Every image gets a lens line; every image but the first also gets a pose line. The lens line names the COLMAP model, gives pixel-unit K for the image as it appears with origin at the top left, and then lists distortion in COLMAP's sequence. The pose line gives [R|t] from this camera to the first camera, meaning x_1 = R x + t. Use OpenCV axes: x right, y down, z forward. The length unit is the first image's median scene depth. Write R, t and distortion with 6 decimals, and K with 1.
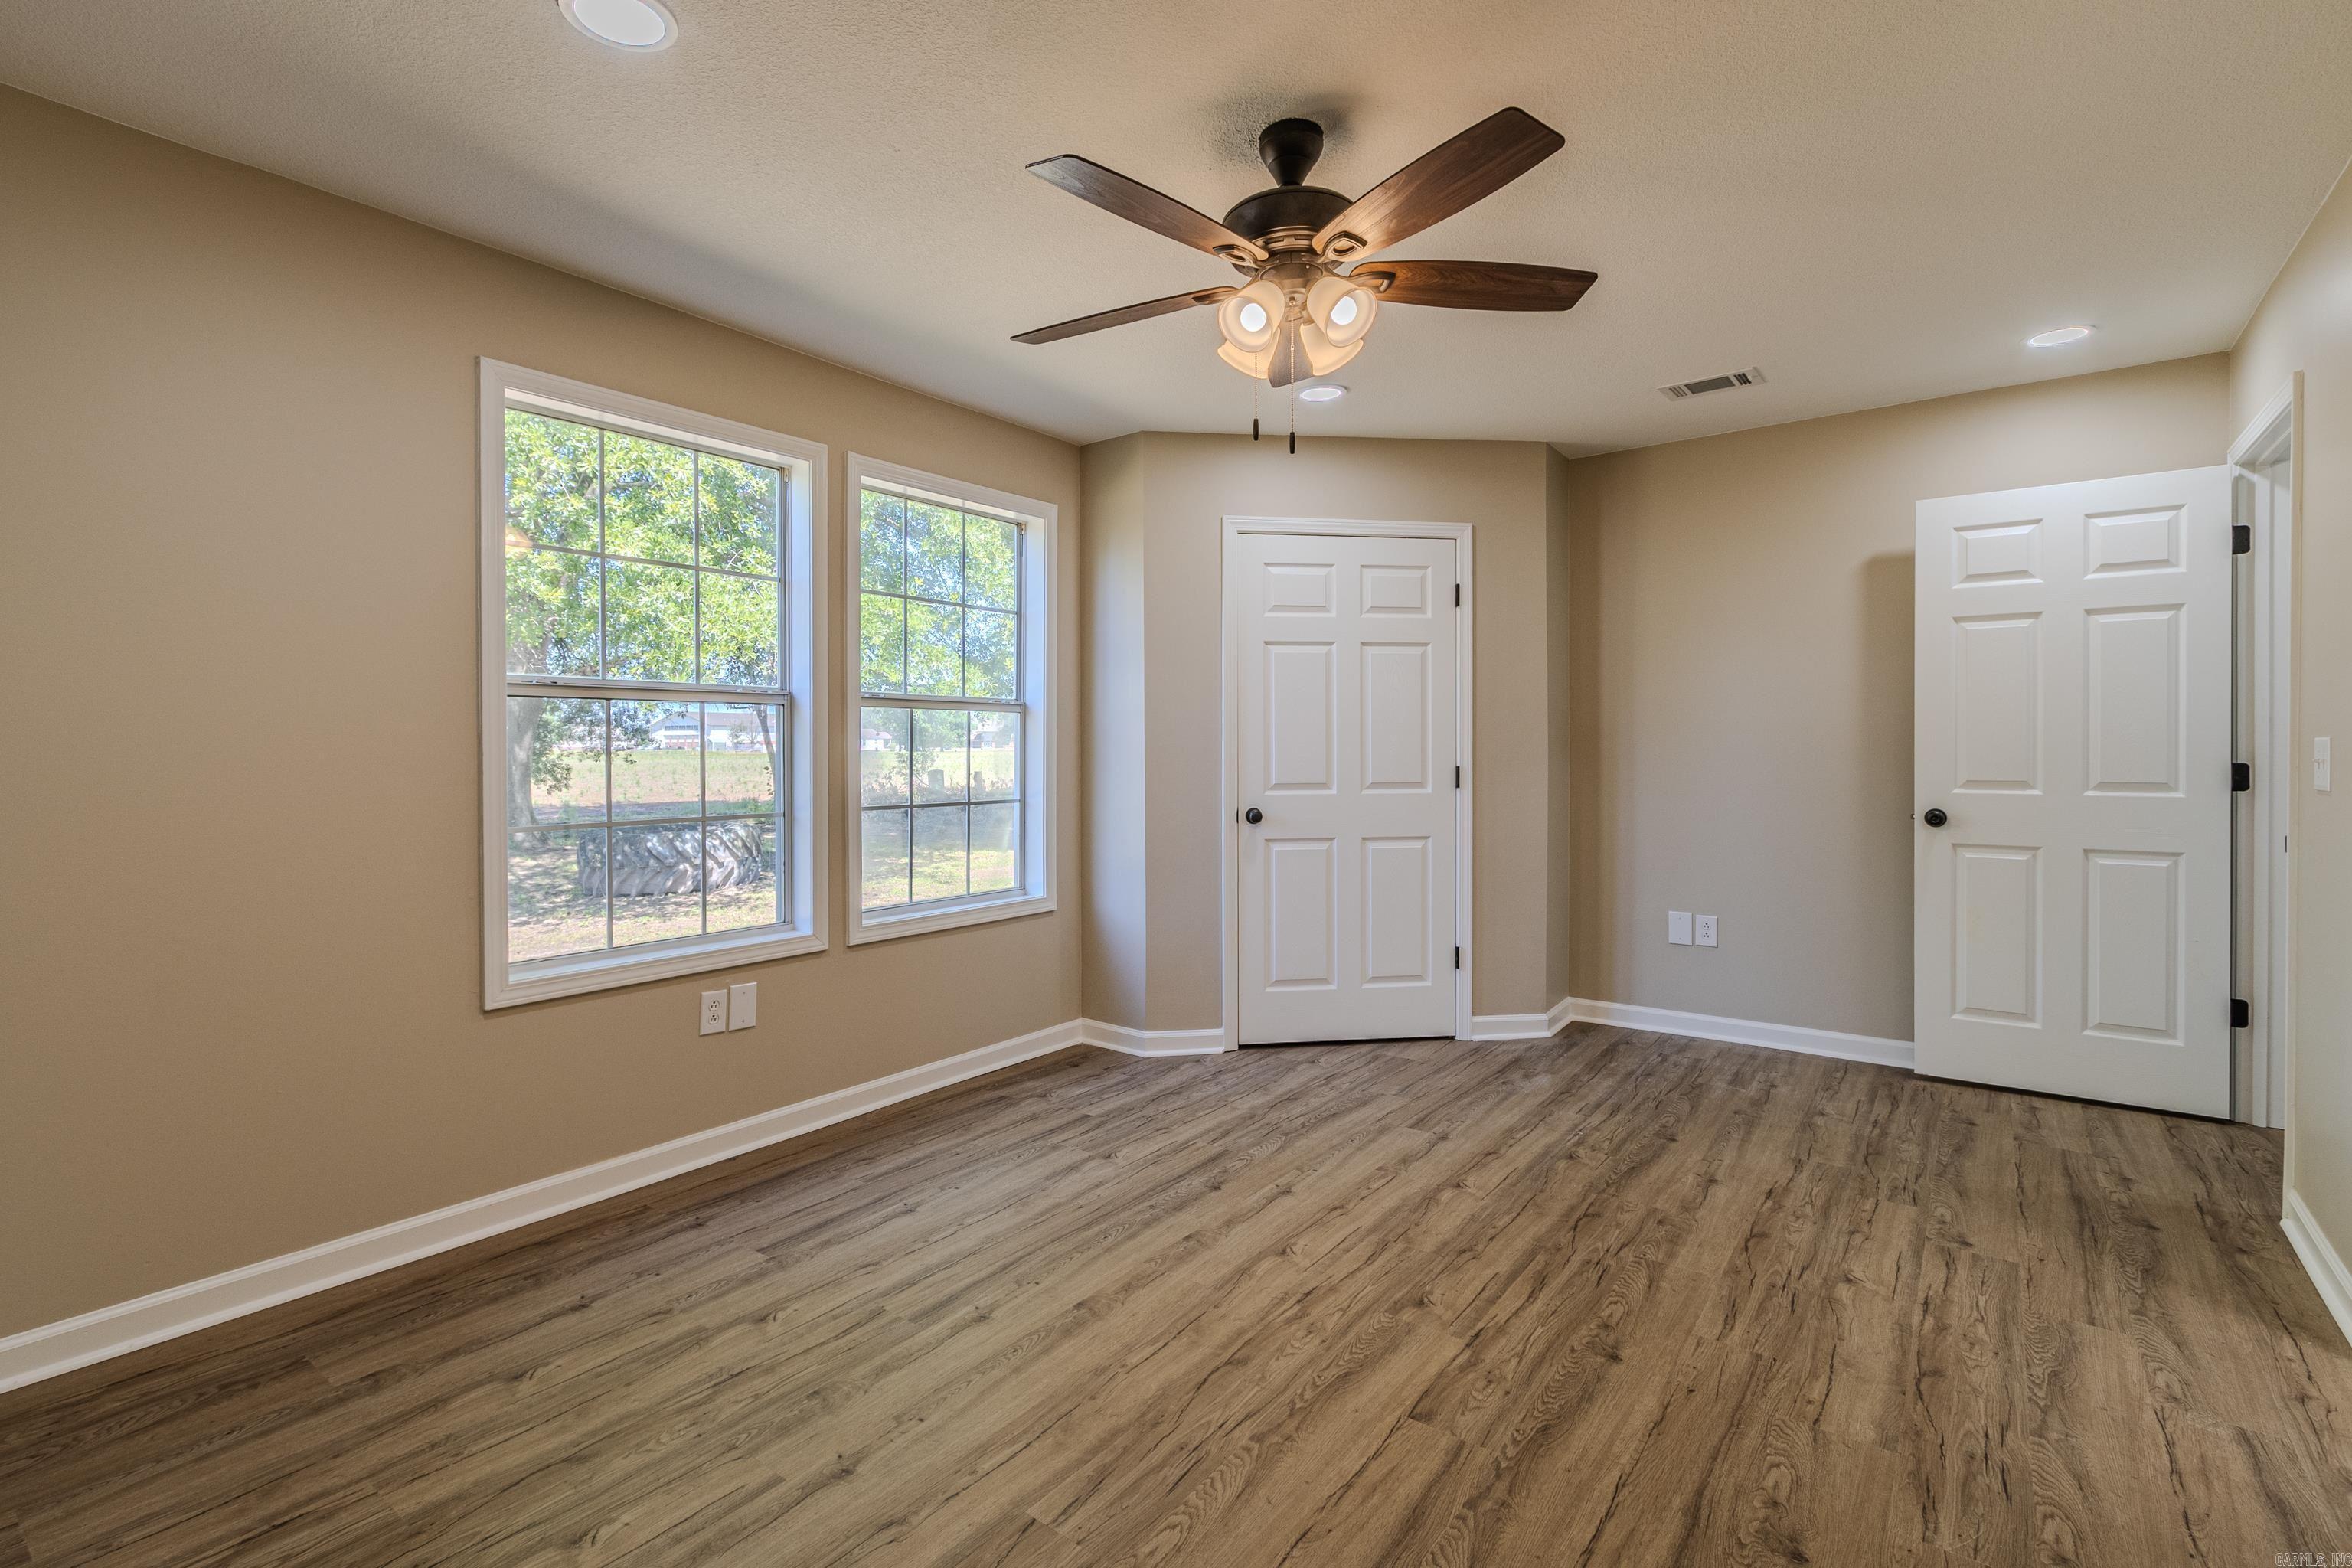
lens RADIAL K [[1106.9, 0, 1131.9], [0, 1106.9, 758.3], [0, 0, 1]] dist [0.003095, -0.001890]
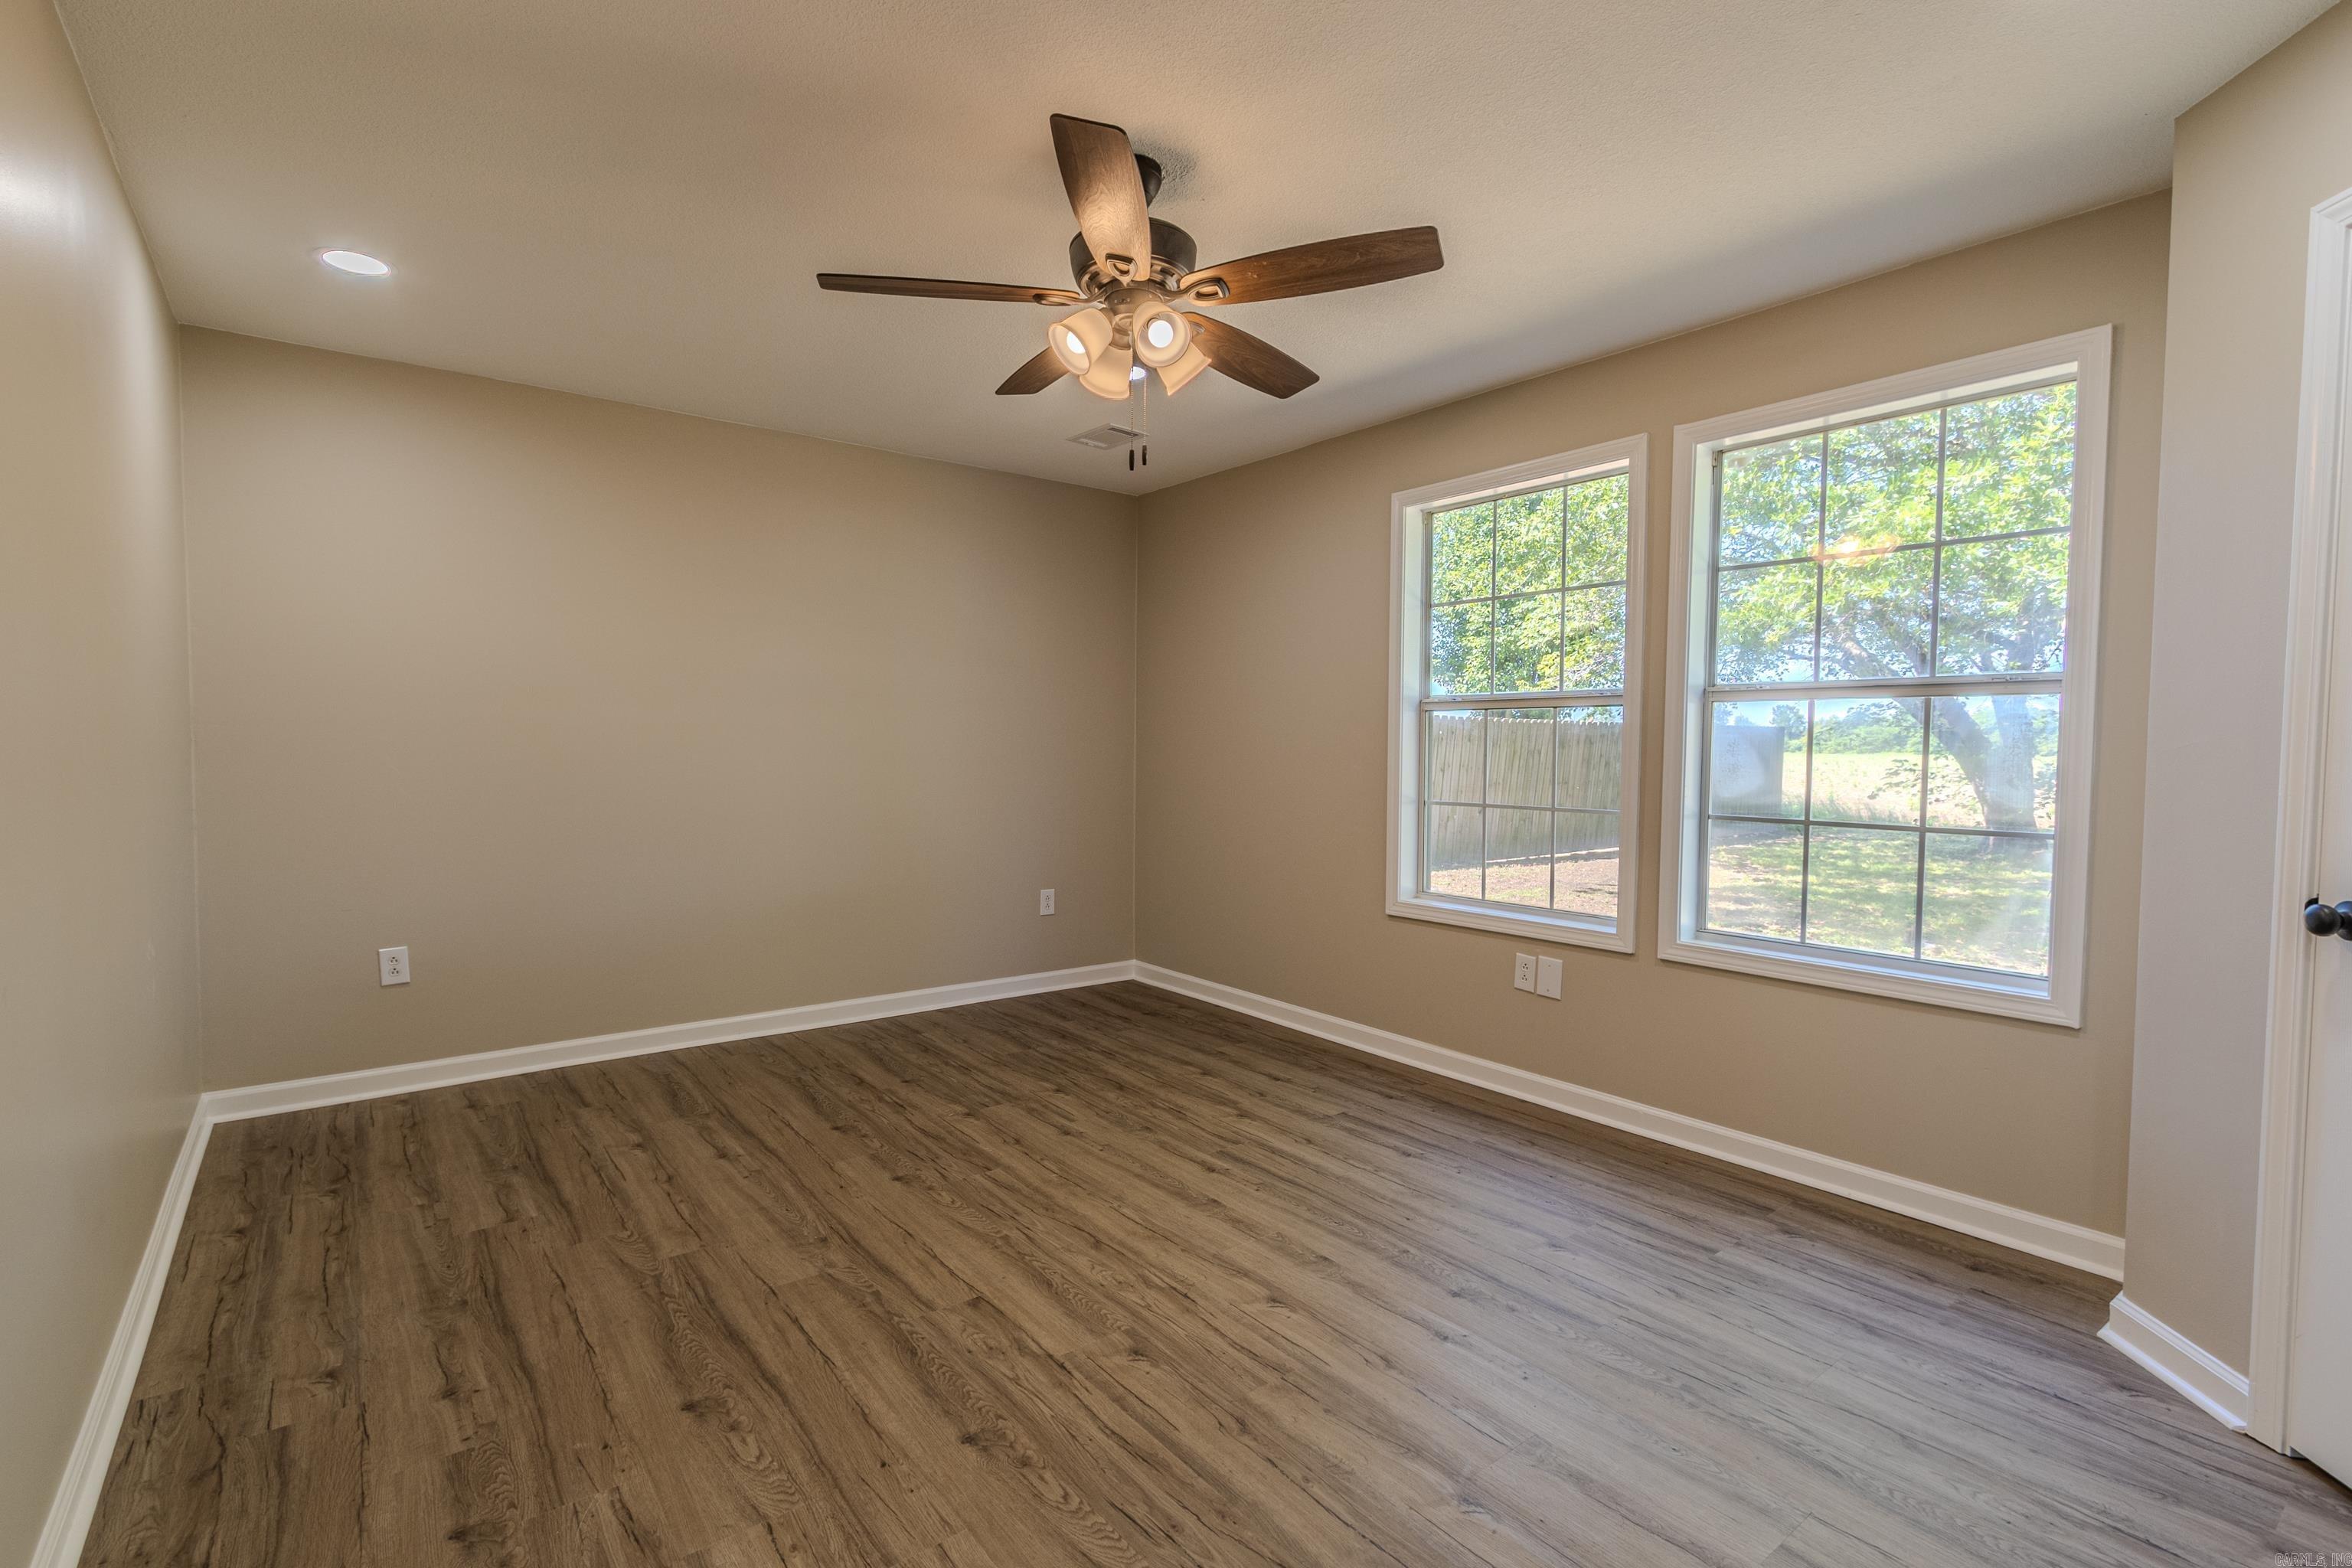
lens RADIAL K [[1092.4, 0, 1176.0], [0, 1092.4, 784.0], [0, 0, 1]] dist [0.010817, -0.002151]
pose [[-0.256590, 0.034959, -0.965888, 1.106123], [-0.015418, 0.999070, 0.040256, -0.014794], [0.966397, 0.025221, -0.255812, 1.245382]]
